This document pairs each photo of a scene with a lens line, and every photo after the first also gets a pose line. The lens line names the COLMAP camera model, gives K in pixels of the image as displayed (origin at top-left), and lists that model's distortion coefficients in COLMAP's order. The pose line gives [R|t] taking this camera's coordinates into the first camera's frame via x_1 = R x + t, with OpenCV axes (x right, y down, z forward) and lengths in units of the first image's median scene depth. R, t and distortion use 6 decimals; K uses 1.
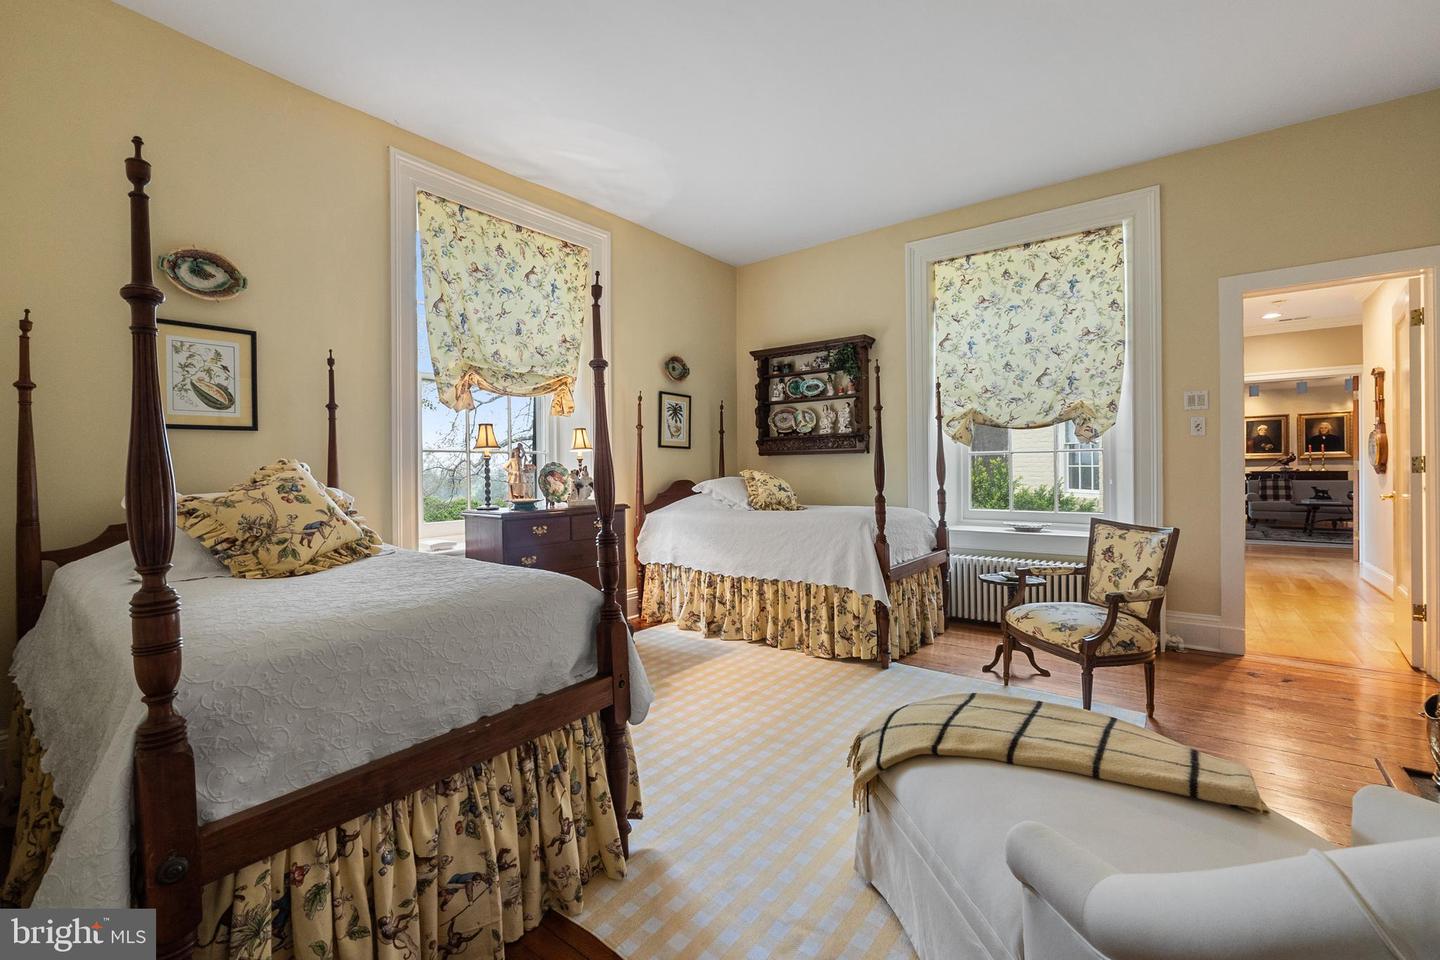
lens RADIAL K [[616.7, 0, 725.8], [0, 616.7, 474.9], [0, 0, 1]] dist [0.000393, -0.001117]
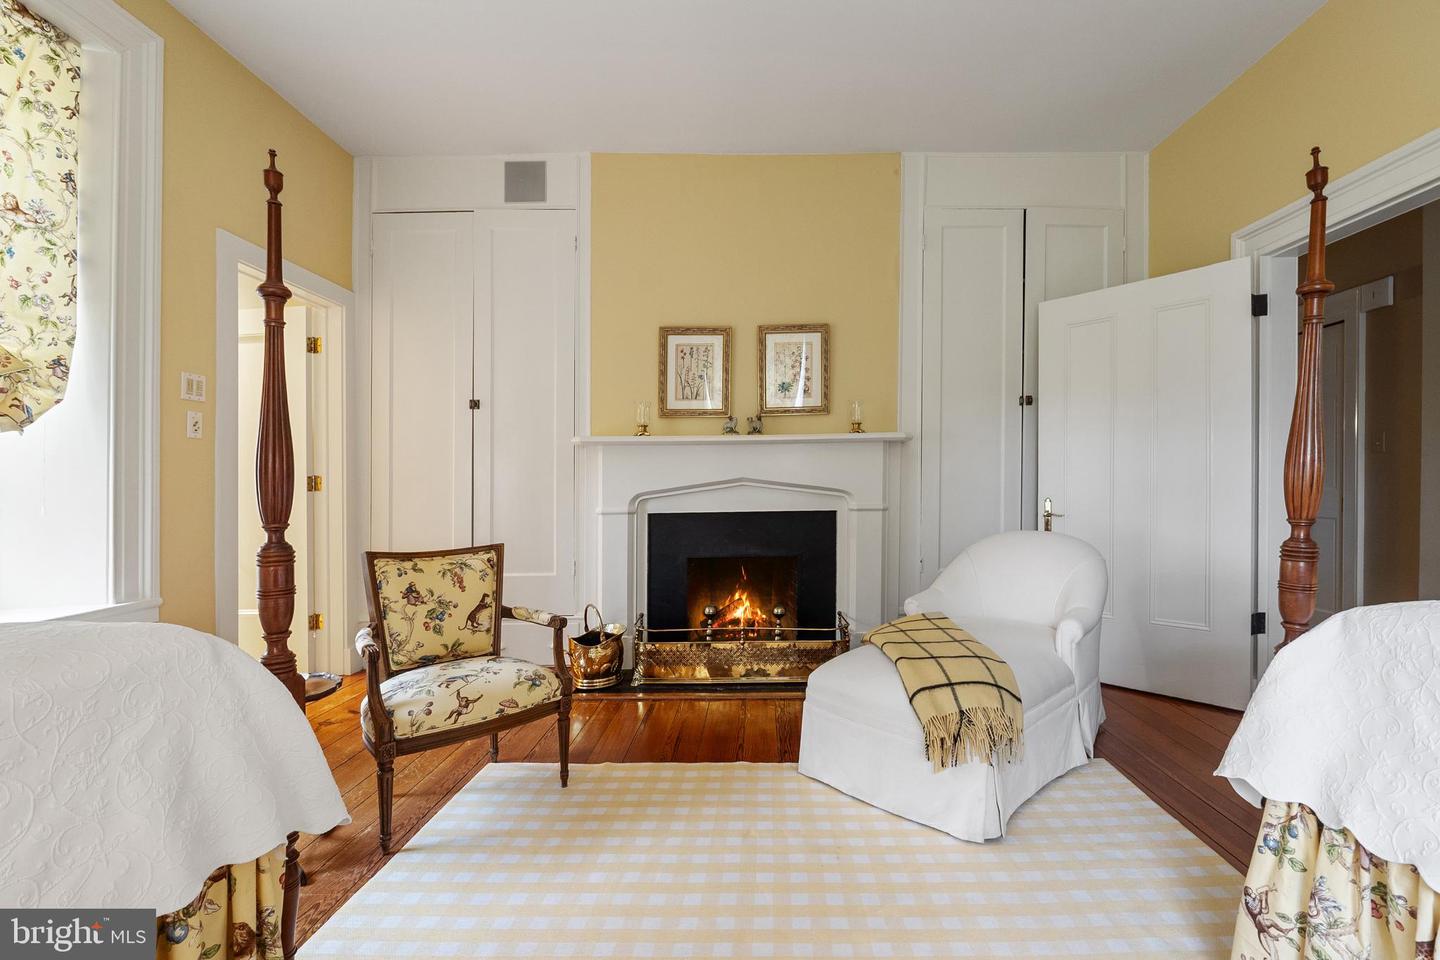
lens RADIAL K [[673.2, 0, 730.8], [0, 673.2, 491.6], [0, 0, 1]] dist [0.003242, 0.001070]
pose [[-0.616976, 0.007009, 0.786951, -0.208147], [0.025157, 0.999625, 0.010821, 0.004047], [-0.786580, 0.026473, -0.616921, 0.992857]]
